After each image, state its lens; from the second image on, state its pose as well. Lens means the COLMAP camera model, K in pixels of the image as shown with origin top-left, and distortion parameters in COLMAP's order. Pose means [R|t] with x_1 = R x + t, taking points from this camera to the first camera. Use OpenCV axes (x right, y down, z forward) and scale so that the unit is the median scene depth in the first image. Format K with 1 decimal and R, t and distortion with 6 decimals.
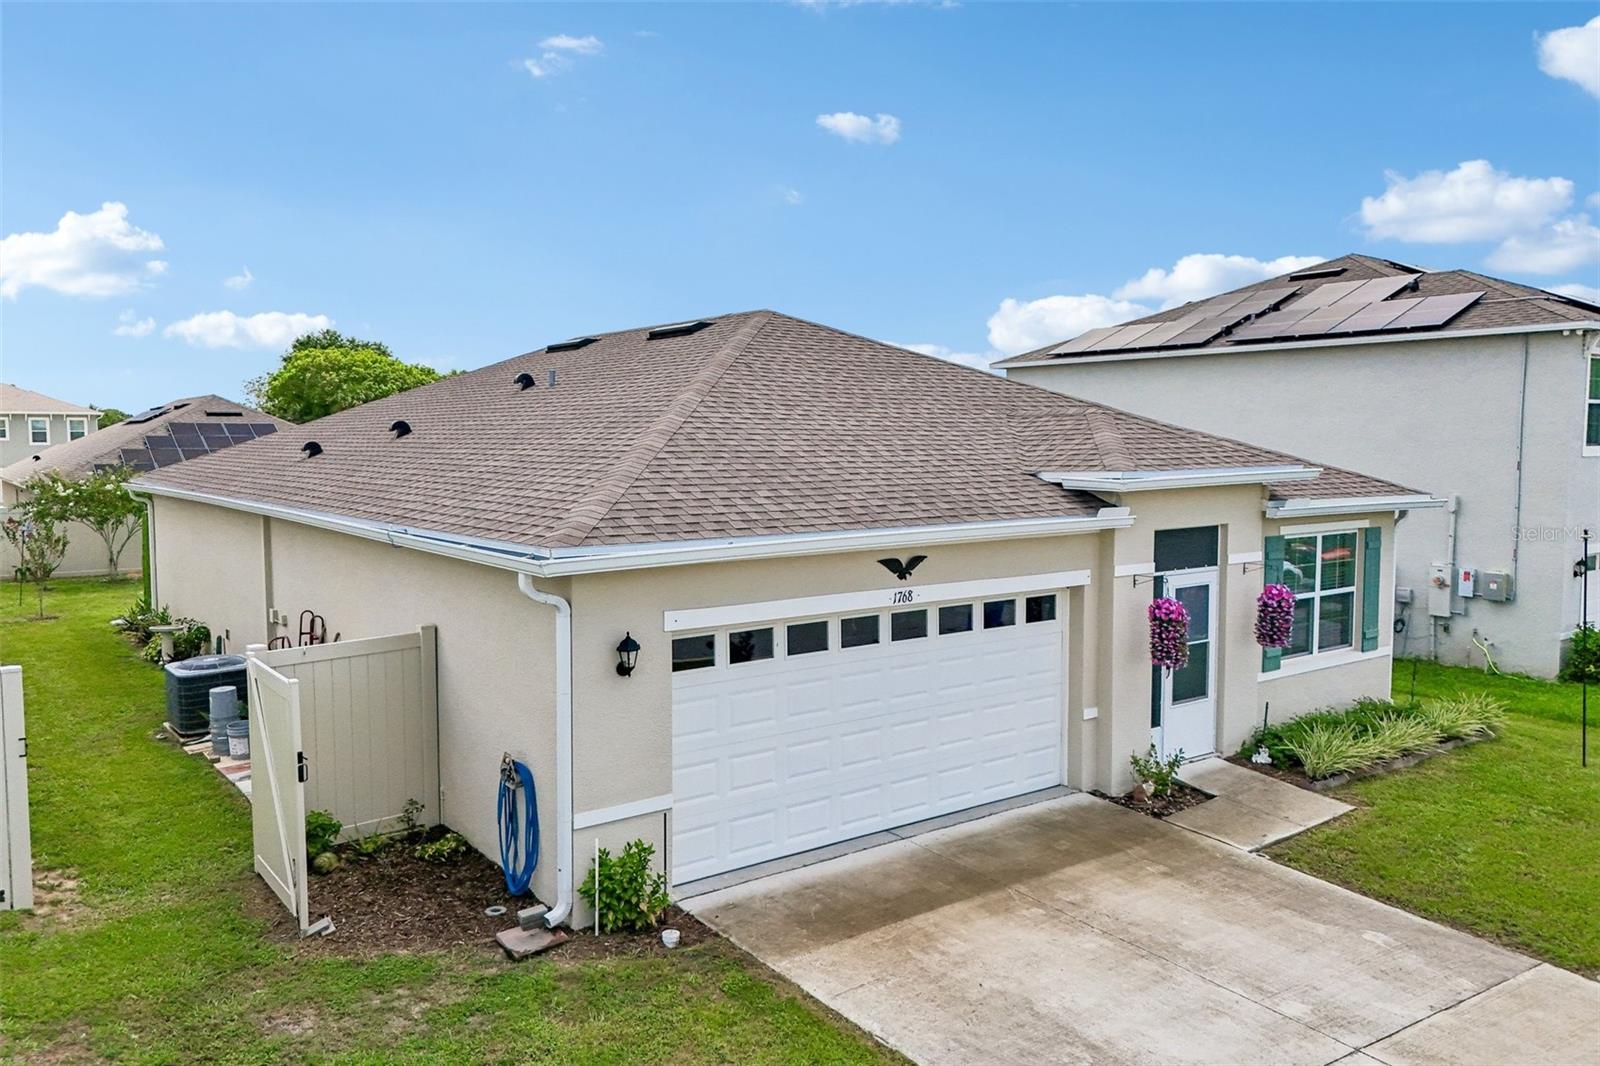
lens RADIAL K [[1182.2, 0, 803.9], [0, 1182.2, 529.4], [0, 0, 1]] dist [0.067060, -0.058343]
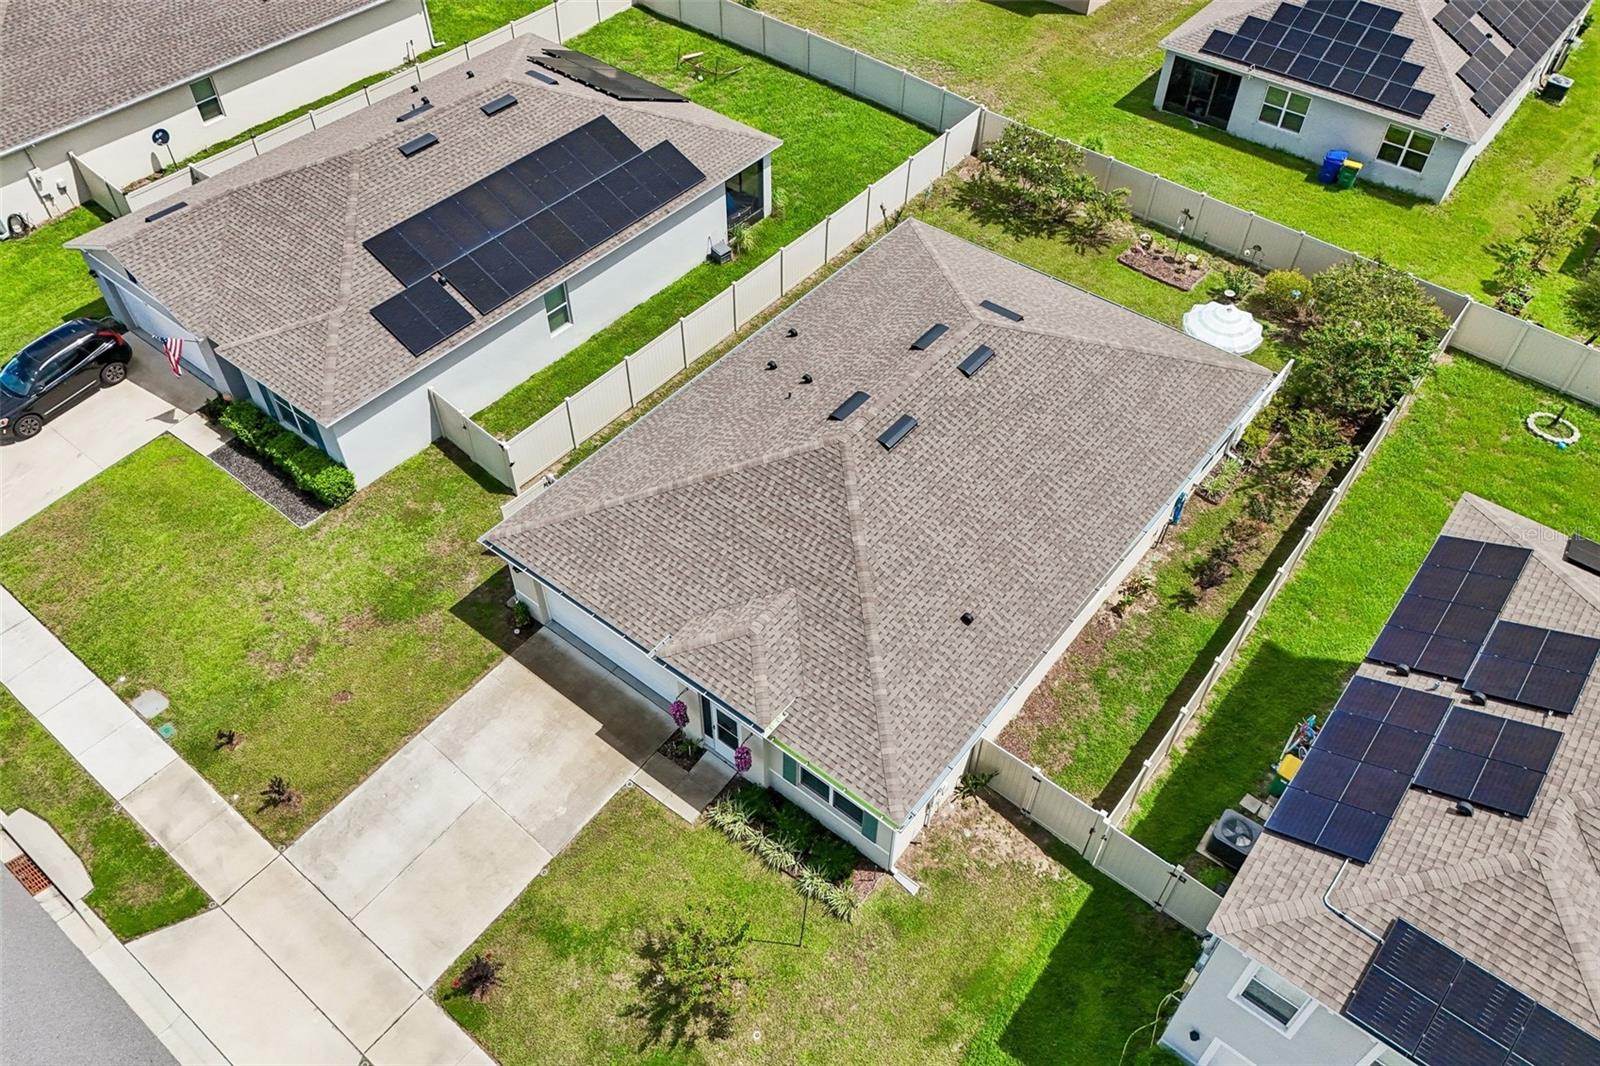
lens RADIAL K [[1182.2, 0, 803.9], [0, 1182.2, 529.4], [0, 0, 1]] dist [0.067060, -0.058343]
pose [[0.249175, 0.712737, -0.655682, 1.792824], [-0.080425, 0.689926, 0.719398, -2.018824], [0.965113, -0.126523, 0.229234, 0.850179]]
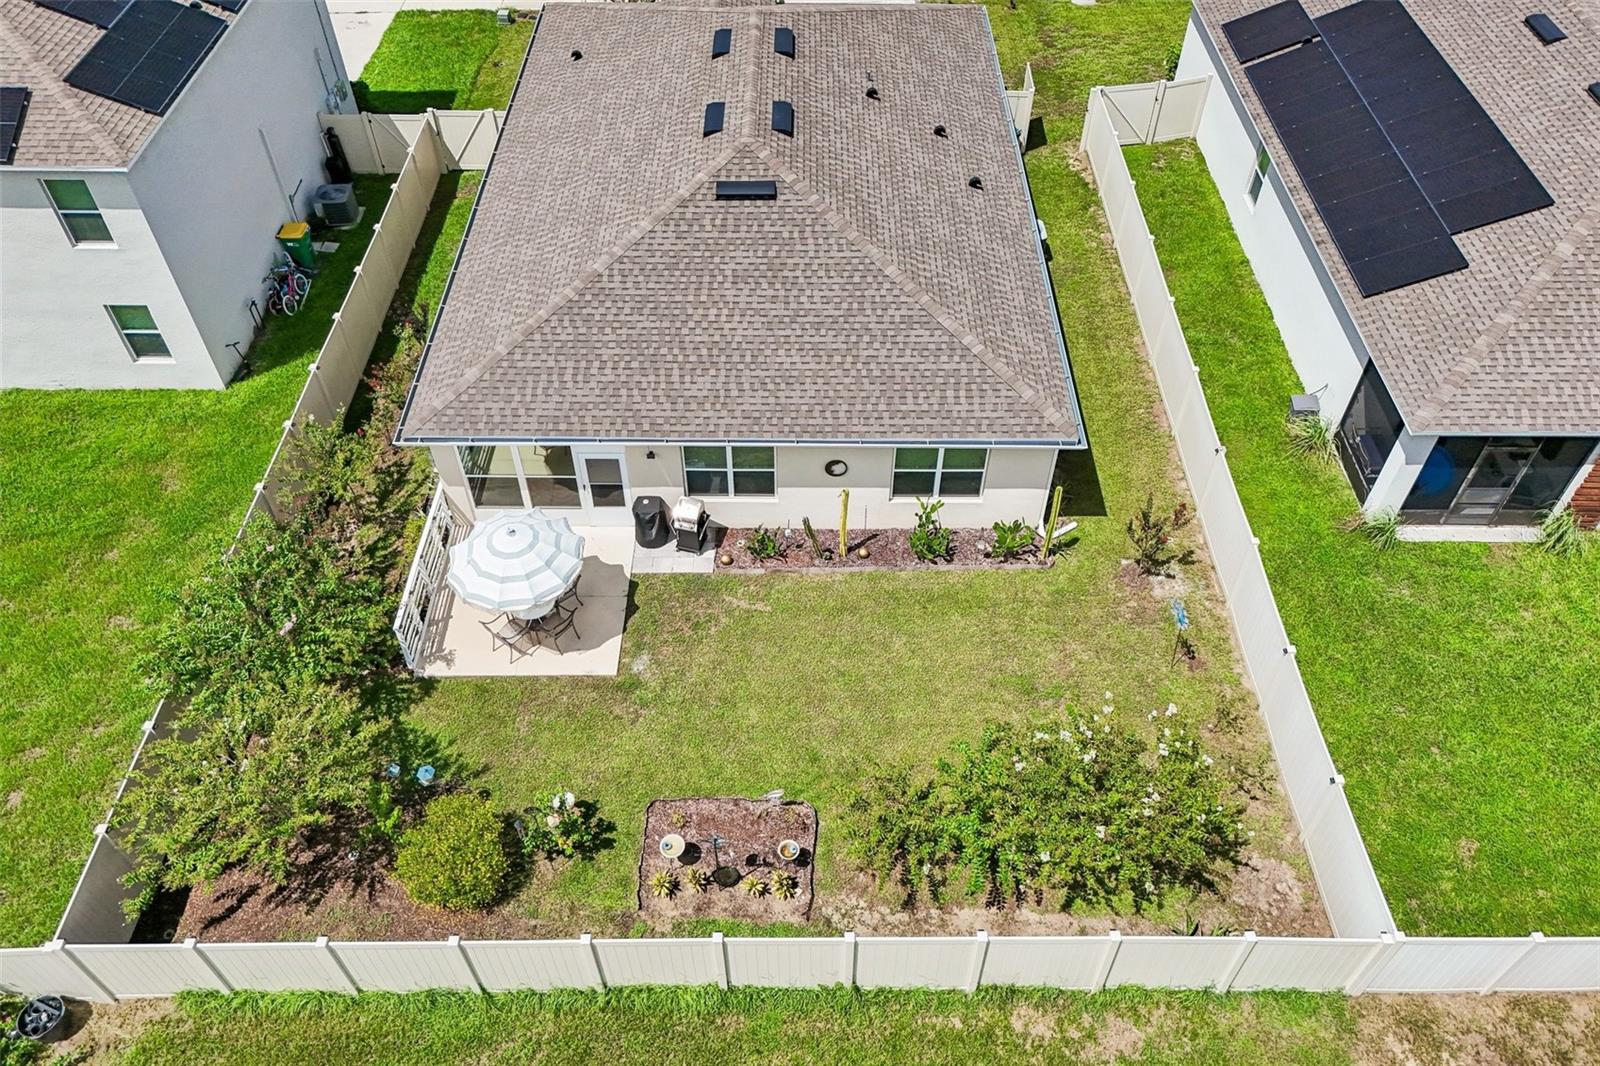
lens RADIAL K [[1179.5, 0, 800.0], [0, 1179.5, 533.0], [0, 0, 1]] dist [0.063921, -0.049905]
pose [[-0.796683, -0.443876, 0.410208, -1.721105], [0.043596, 0.634734, 0.771500, -1.577817], [-0.602823, 0.632524, -0.486330, 3.512396]]
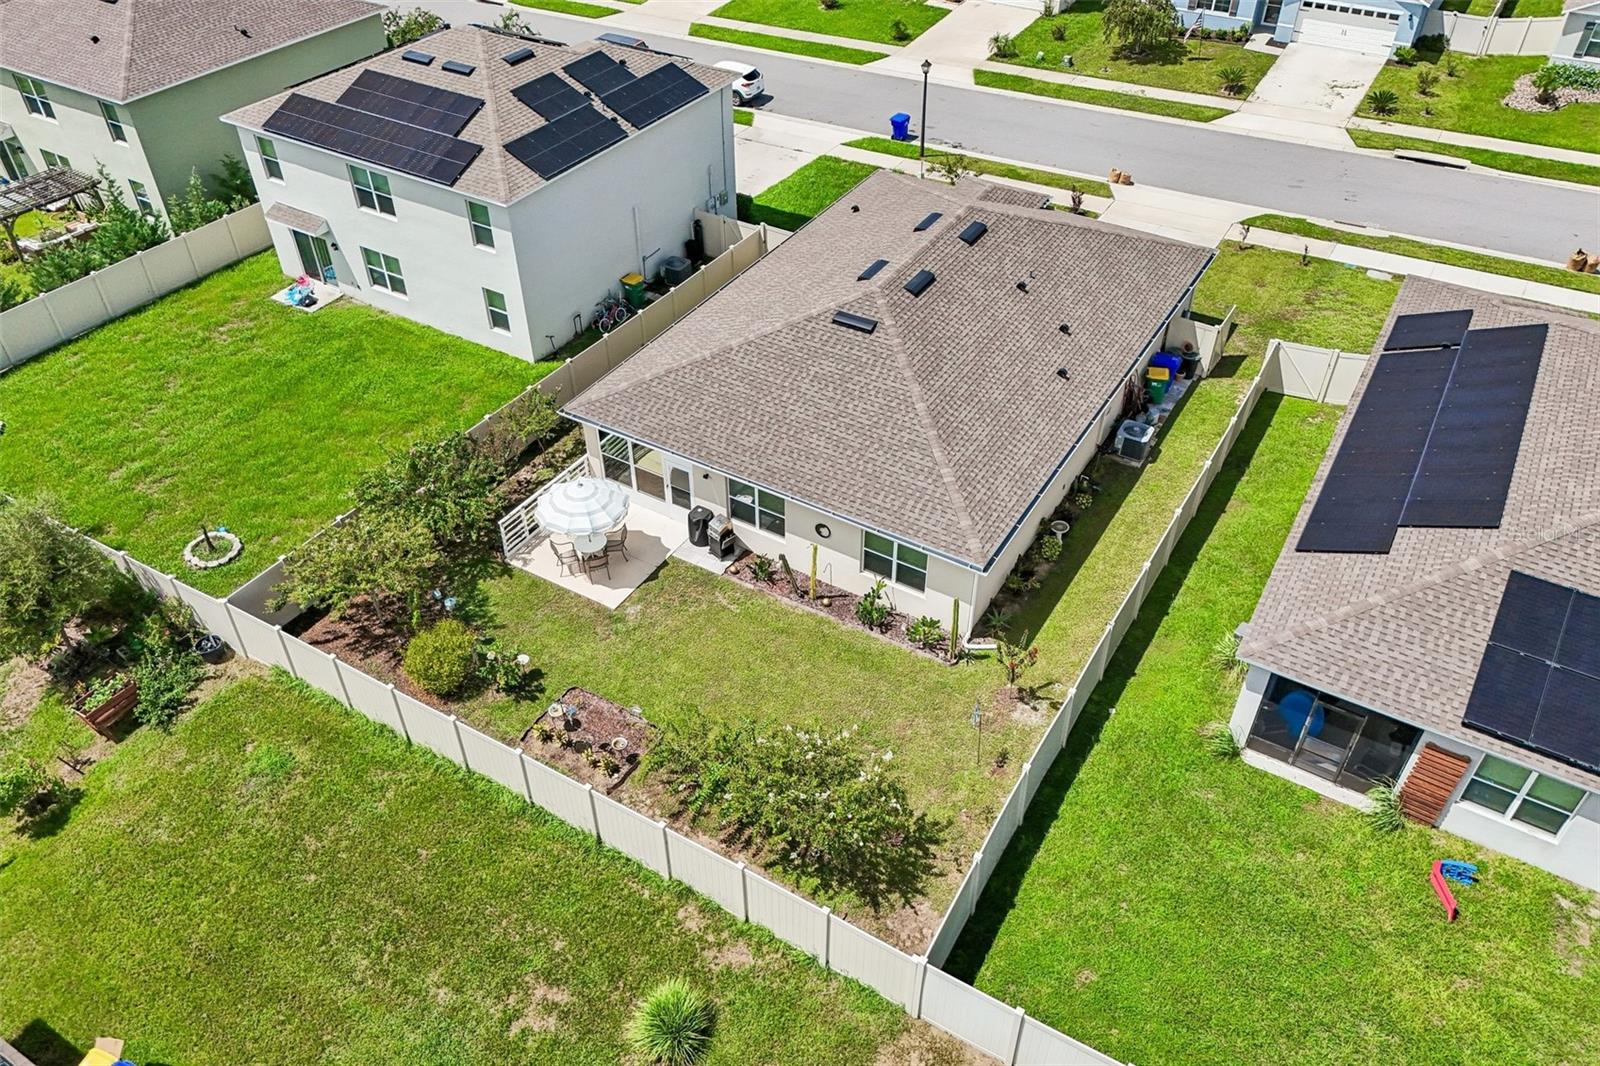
lens RADIAL K [[1177.1, 0, 801.7], [0, 1177.1, 528.7], [0, 0, 1]] dist [0.077122, -0.070731]
pose [[-0.375539, -0.597395, 0.708583, -2.804320], [0.067218, 0.744973, 0.663700, -1.865804], [-0.924366, 0.296874, -0.239610, 3.075982]]
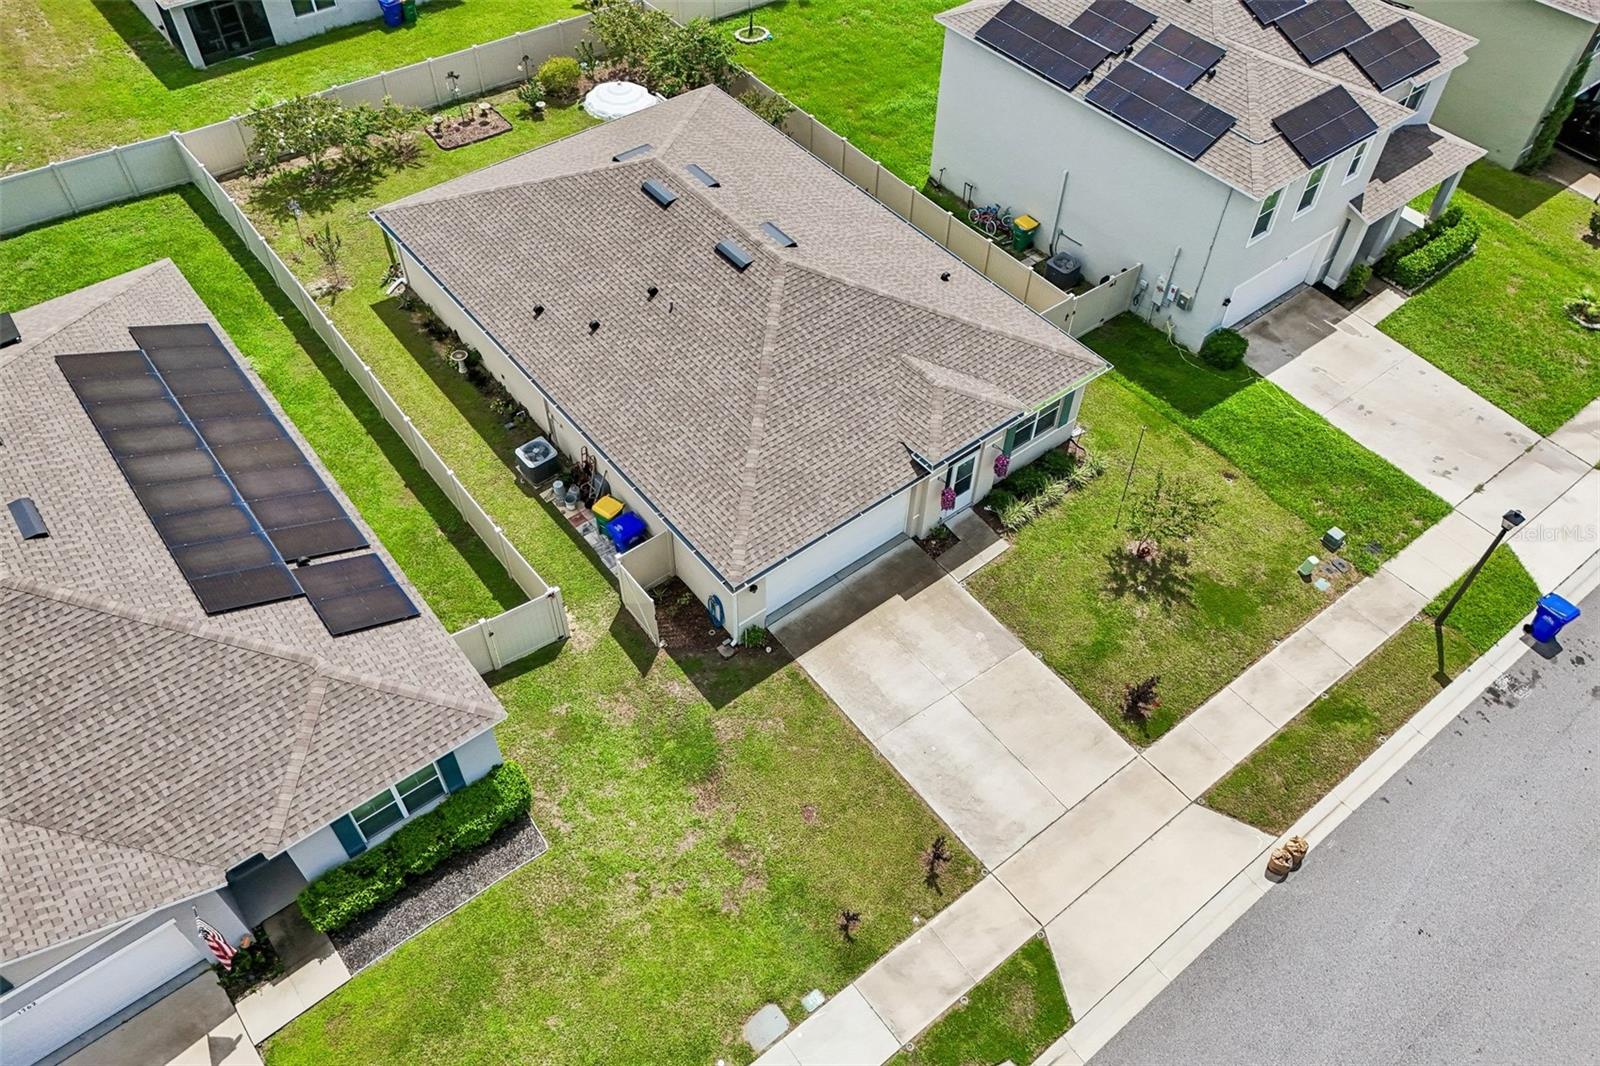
lens RADIAL K [[1177.1, 0, 801.7], [0, 1177.1, 528.7], [0, 0, 1]] dist [0.077122, -0.070731]
pose [[0.999506, -0.005895, 0.030858, -0.095972], [-0.017647, 0.707293, 0.706700, -1.844289], [-0.025991, -0.706896, 0.706840, -0.918754]]
